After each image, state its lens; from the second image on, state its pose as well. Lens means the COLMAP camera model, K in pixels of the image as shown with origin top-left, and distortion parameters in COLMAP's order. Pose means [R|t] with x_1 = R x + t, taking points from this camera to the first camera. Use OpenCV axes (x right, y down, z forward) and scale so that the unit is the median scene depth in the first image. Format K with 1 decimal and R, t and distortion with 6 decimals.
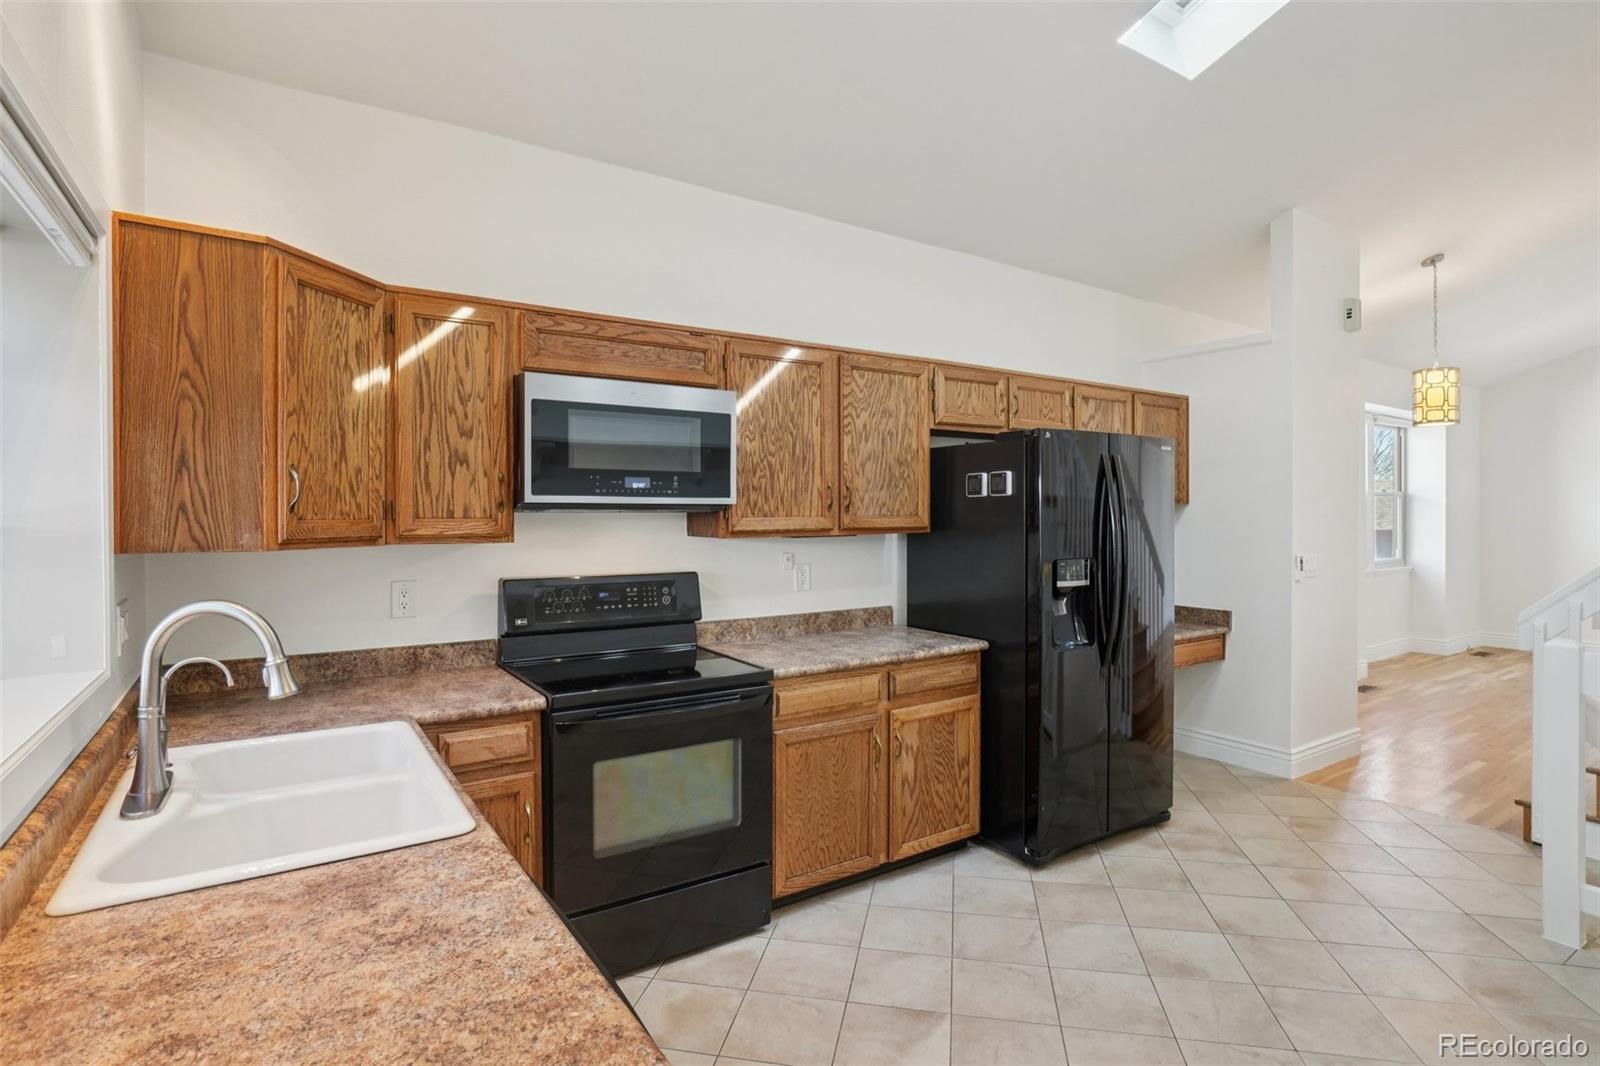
lens RADIAL K [[803.2, 0, 796.6], [0, 803.2, 516.3], [0, 0, 1]] dist [-0.043214, 0.000087]
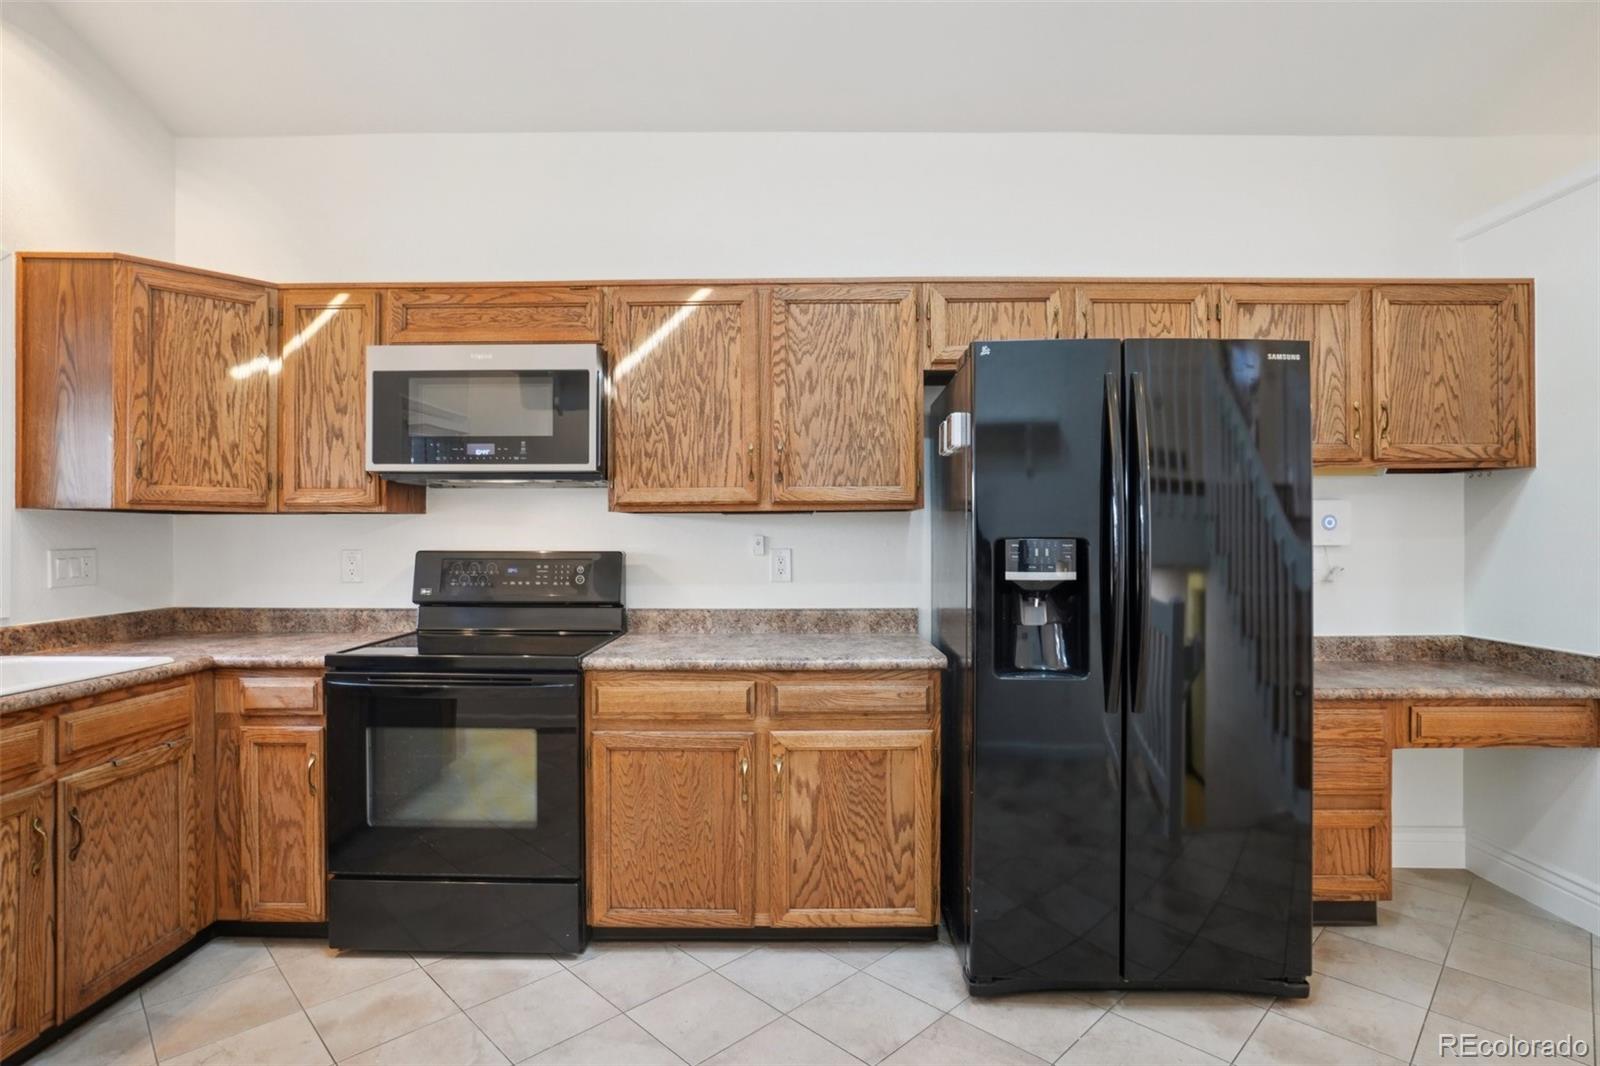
lens RADIAL K [[807.2, 0, 800.0], [0, 807.2, 533.0], [0, 0, 1]] dist [-0.051210, 0.023864]
pose [[0.830457, -0.002844, -0.557076, 0.590737], [-0.002279, 0.999961, -0.008502, 0.059352], [0.557078, 0.008331, 0.830418, 0.378675]]
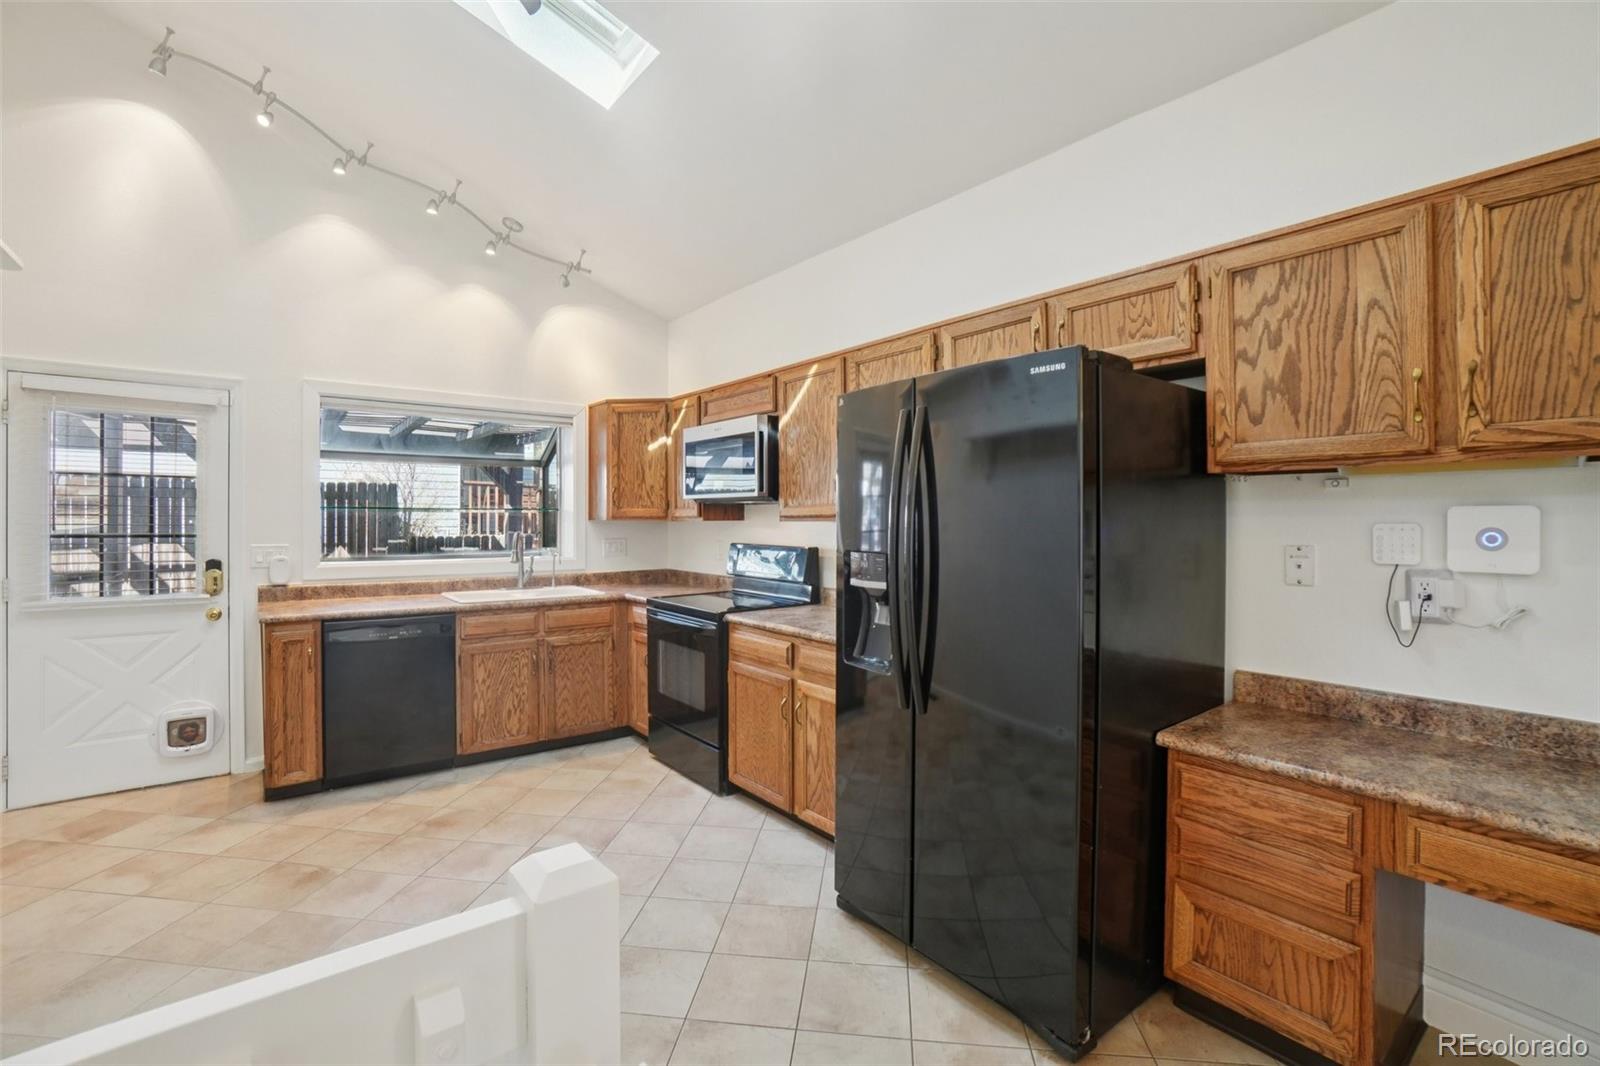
lens RADIAL K [[714.0, 0, 788.5], [0, 714.0, 518.9], [0, 0, 1]] dist [-0.063360, 0.022090]
pose [[0.067910, 0.003093, -0.997687, 1.121539], [-0.003711, 0.999989, 0.002848, 0.019823], [0.997685, 0.003509, 0.067920, 0.944988]]
